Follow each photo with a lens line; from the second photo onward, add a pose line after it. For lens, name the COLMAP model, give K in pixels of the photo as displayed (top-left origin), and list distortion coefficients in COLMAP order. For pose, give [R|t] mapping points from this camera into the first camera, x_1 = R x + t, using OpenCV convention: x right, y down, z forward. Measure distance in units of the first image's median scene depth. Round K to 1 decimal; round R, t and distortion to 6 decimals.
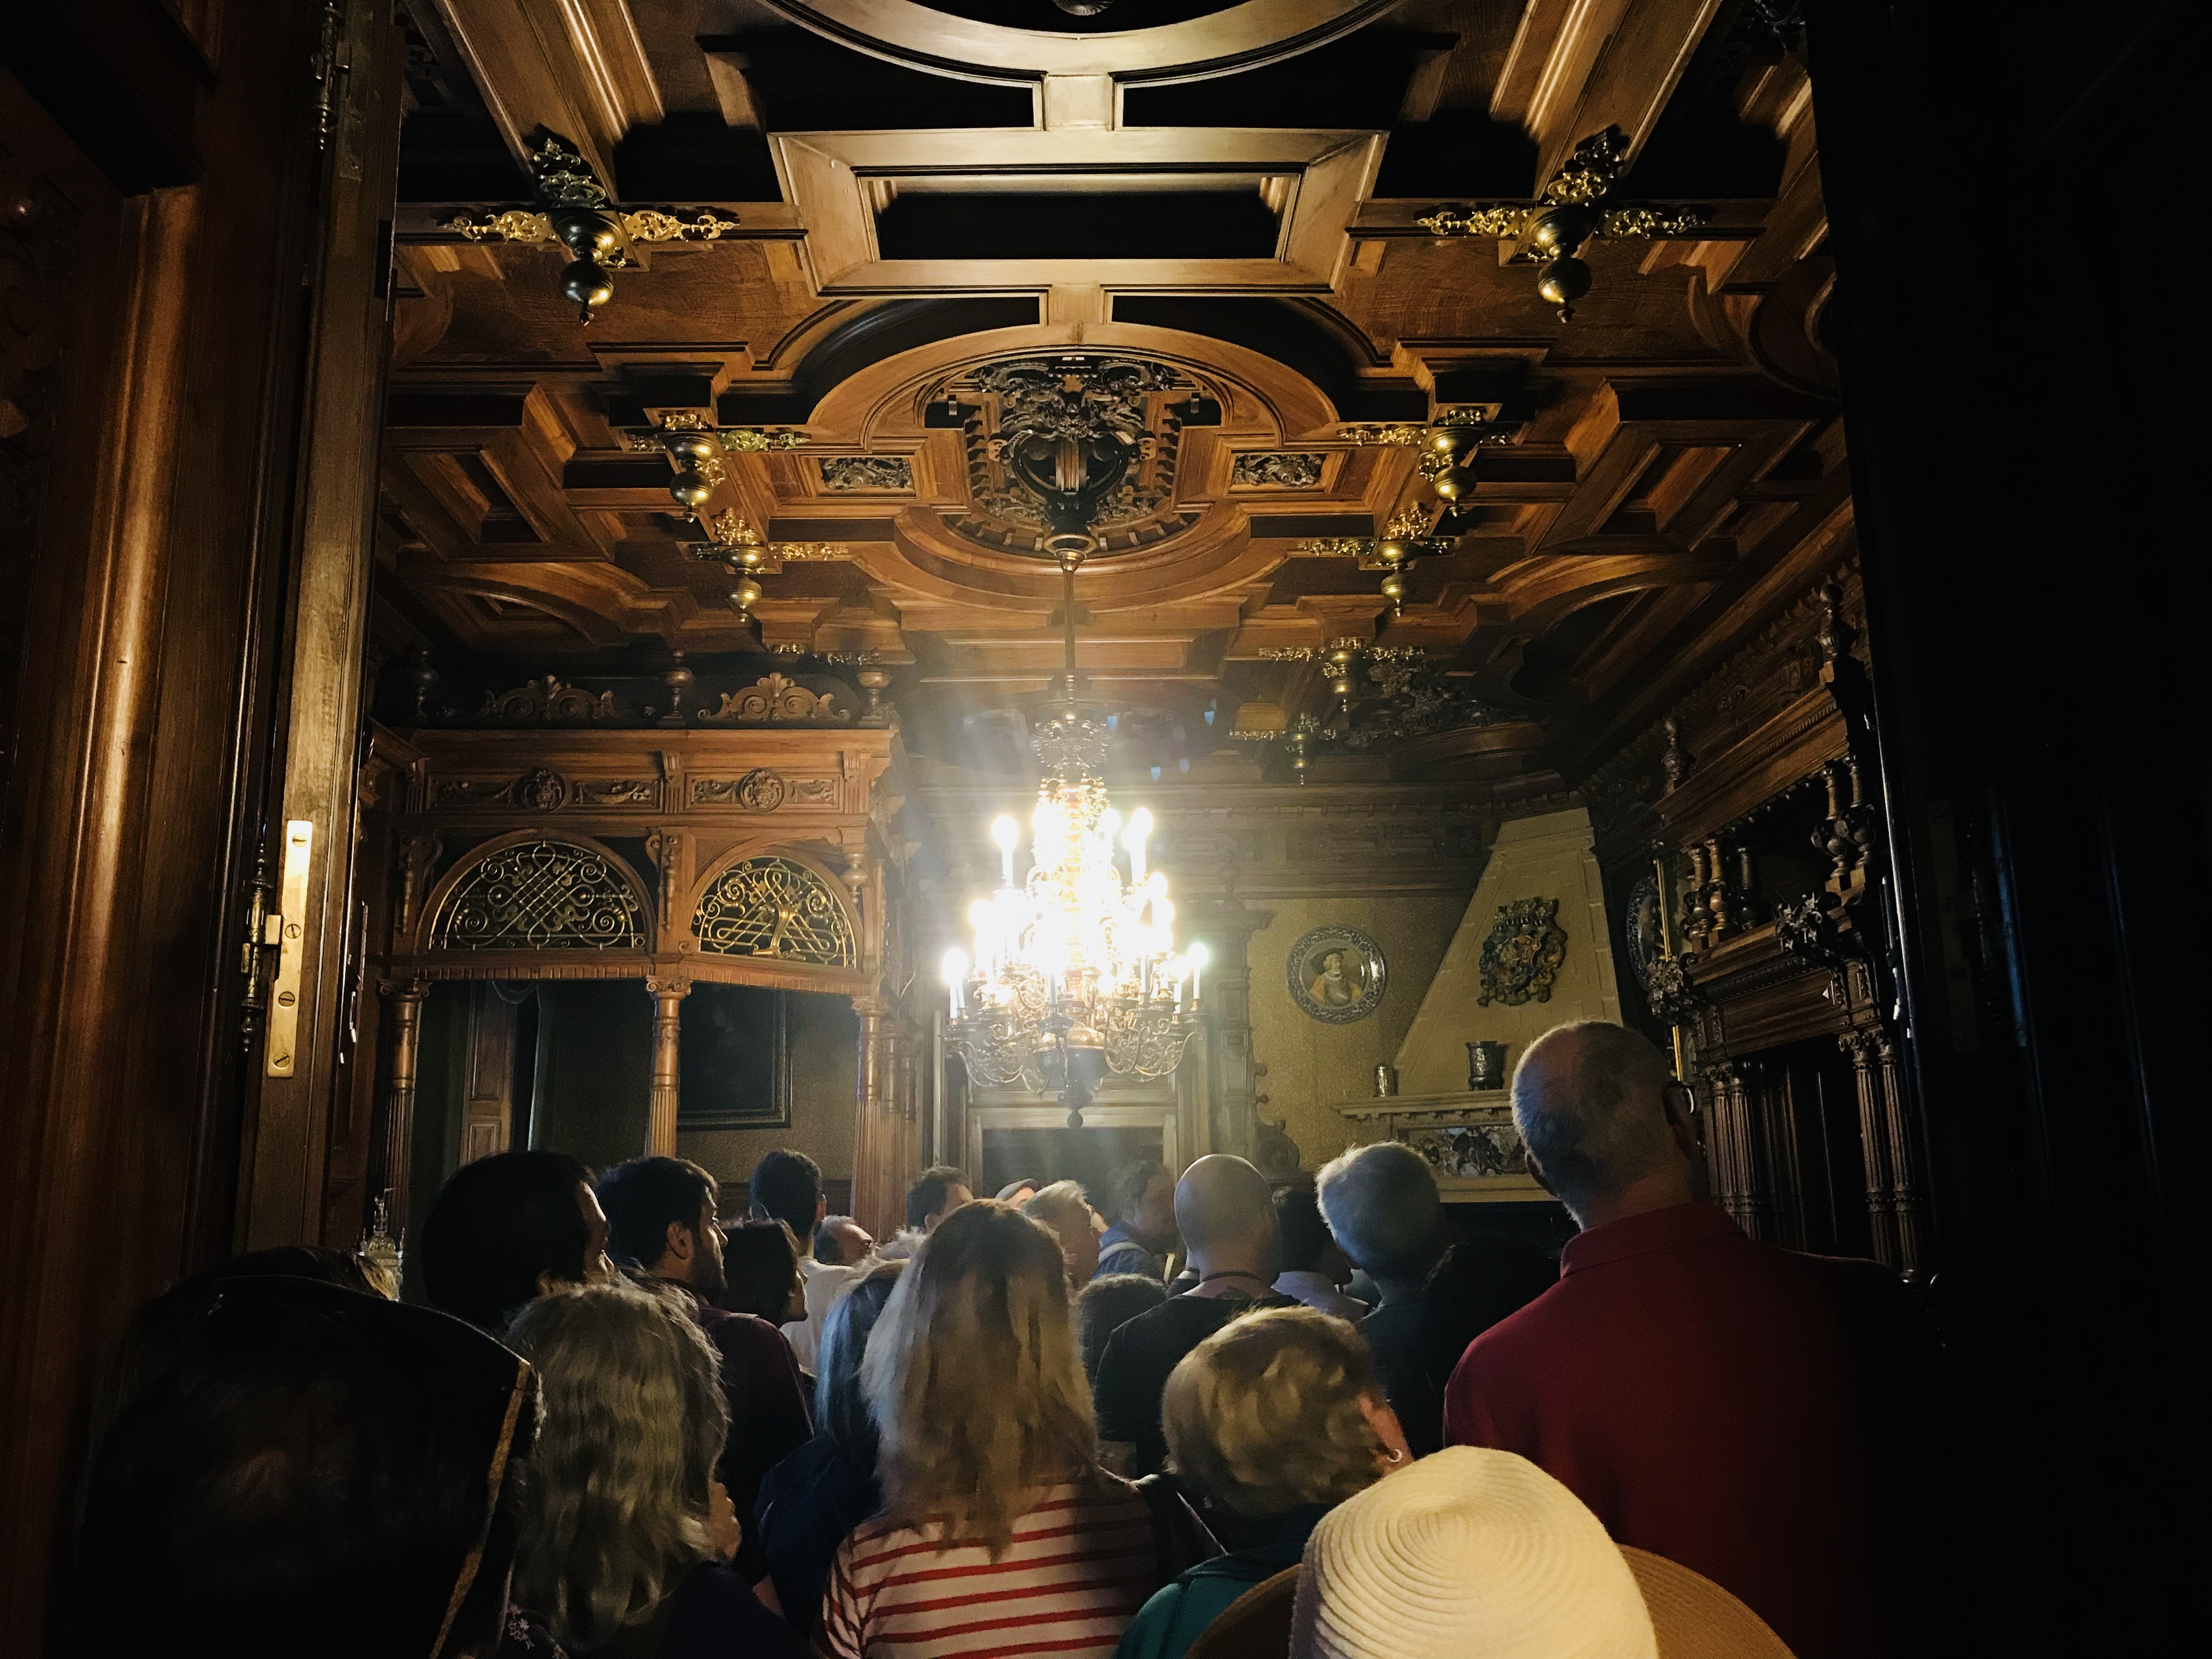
lens RADIAL K [[1769.6, 0, 1083.3], [0, 1769.6, 810.5], [0, 0, 1]] dist [0.065677, -0.111285]
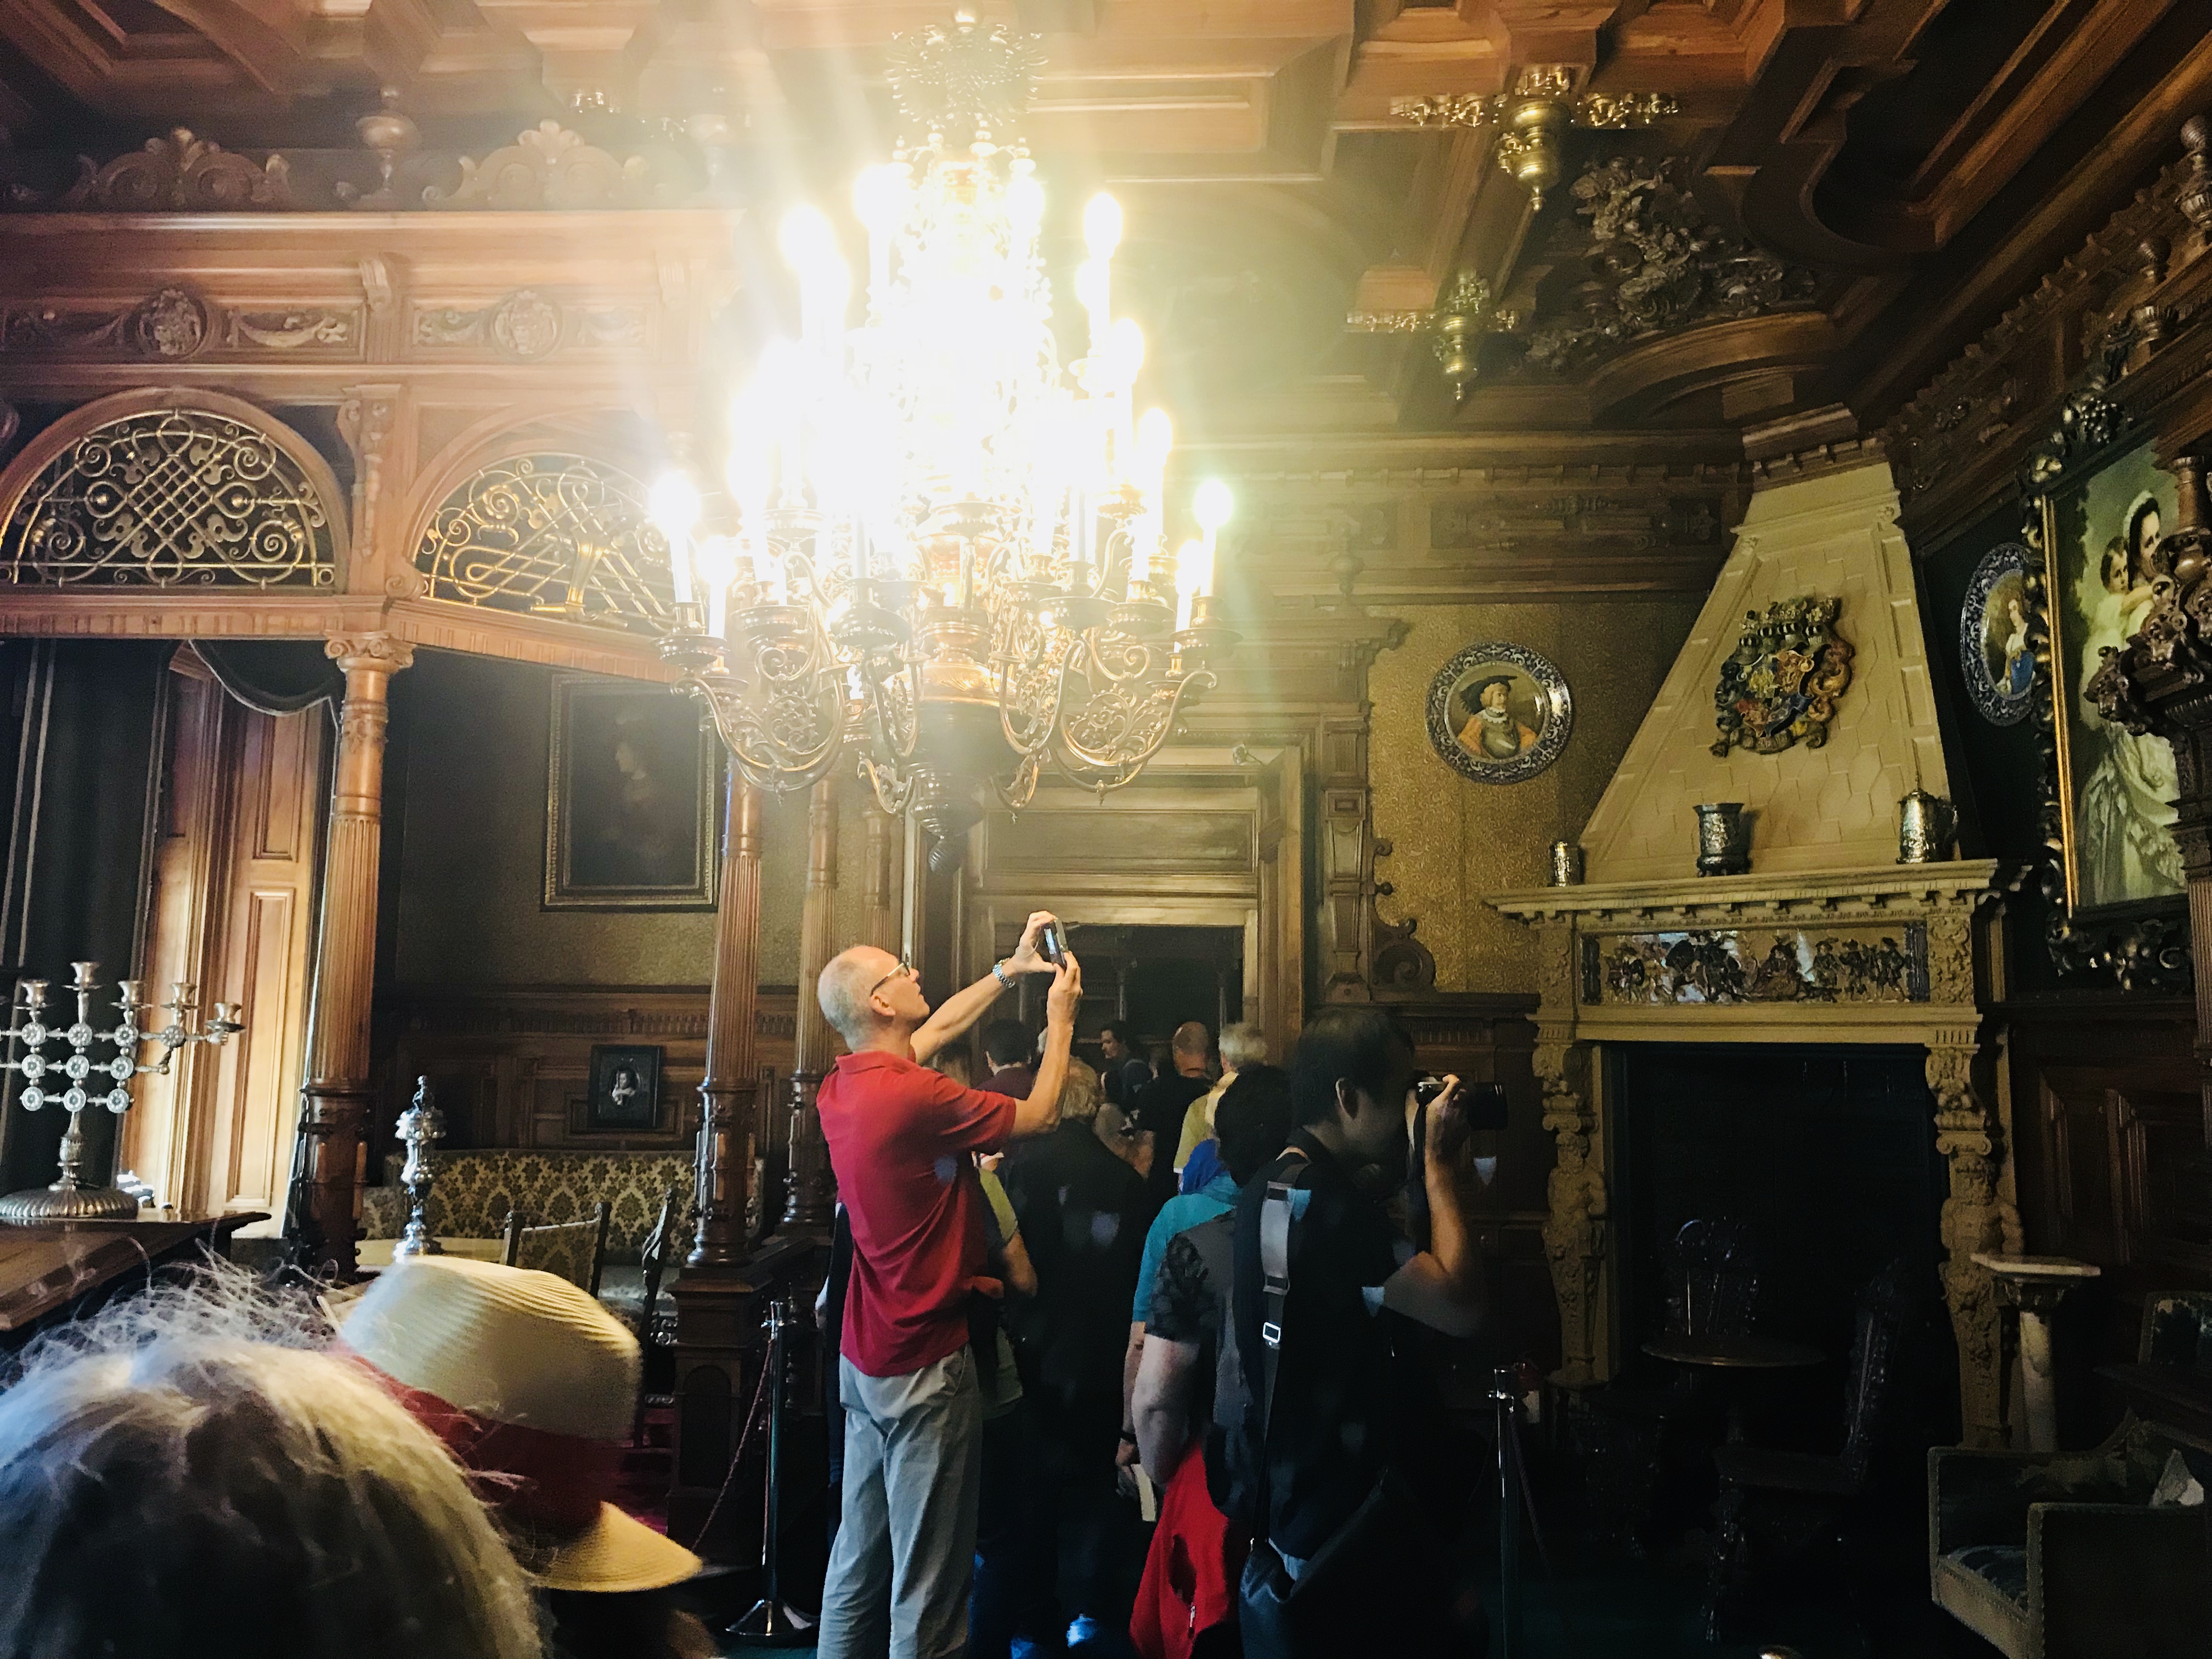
lens RADIAL K [[1803.9, 0, 1097.4], [0, 1803.9, 820.4], [0, 0, 1]] dist [0.005559, -0.012836]
pose [[0.997230, 0.019937, -0.071655, 0.045182], [-0.012397, 0.994482, 0.104169, 0.073982], [0.073336, -0.102993, 0.991975, 0.340343]]
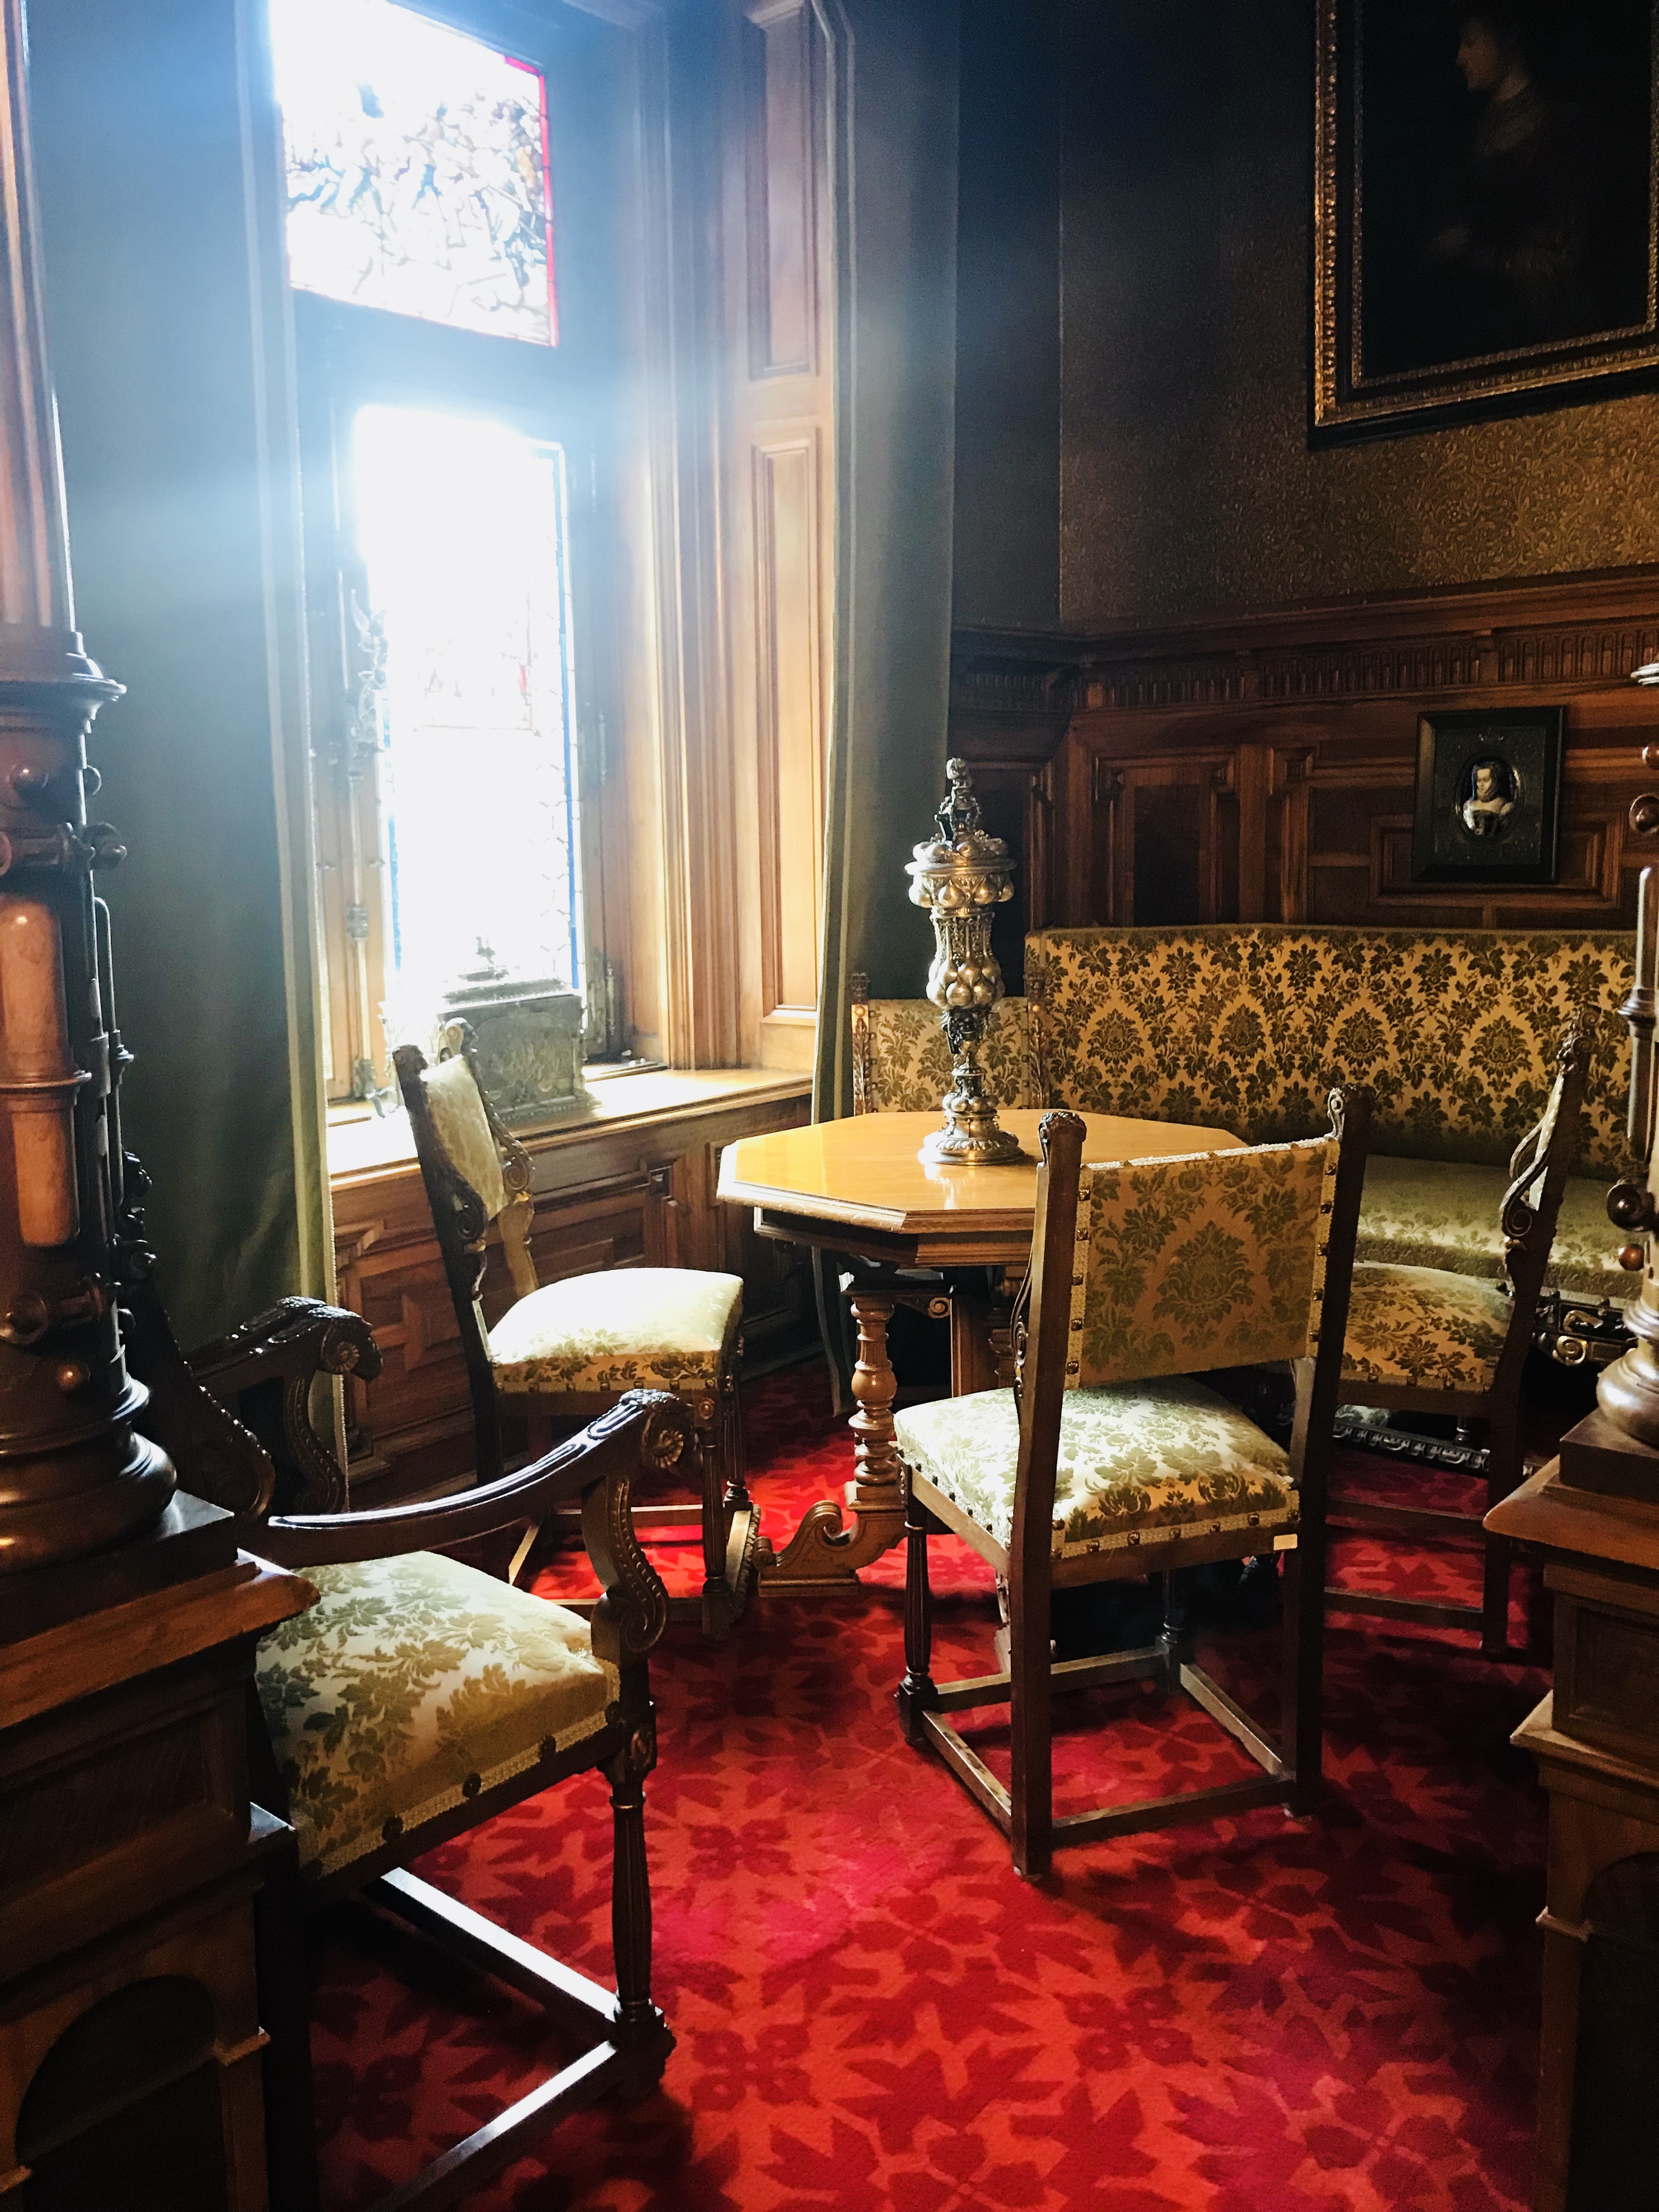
lens RADIAL K [[1775.3, 0, 825.2], [0, 1775.3, 1061.3], [0, 0, 1]] dist [0.030037, -0.062404]
pose [[0.751988, 0.088256, -0.653241, -0.082425], [0.158034, 0.937957, 0.308645, 0.200583], [0.639952, -0.335332, 0.691385, 0.768307]]
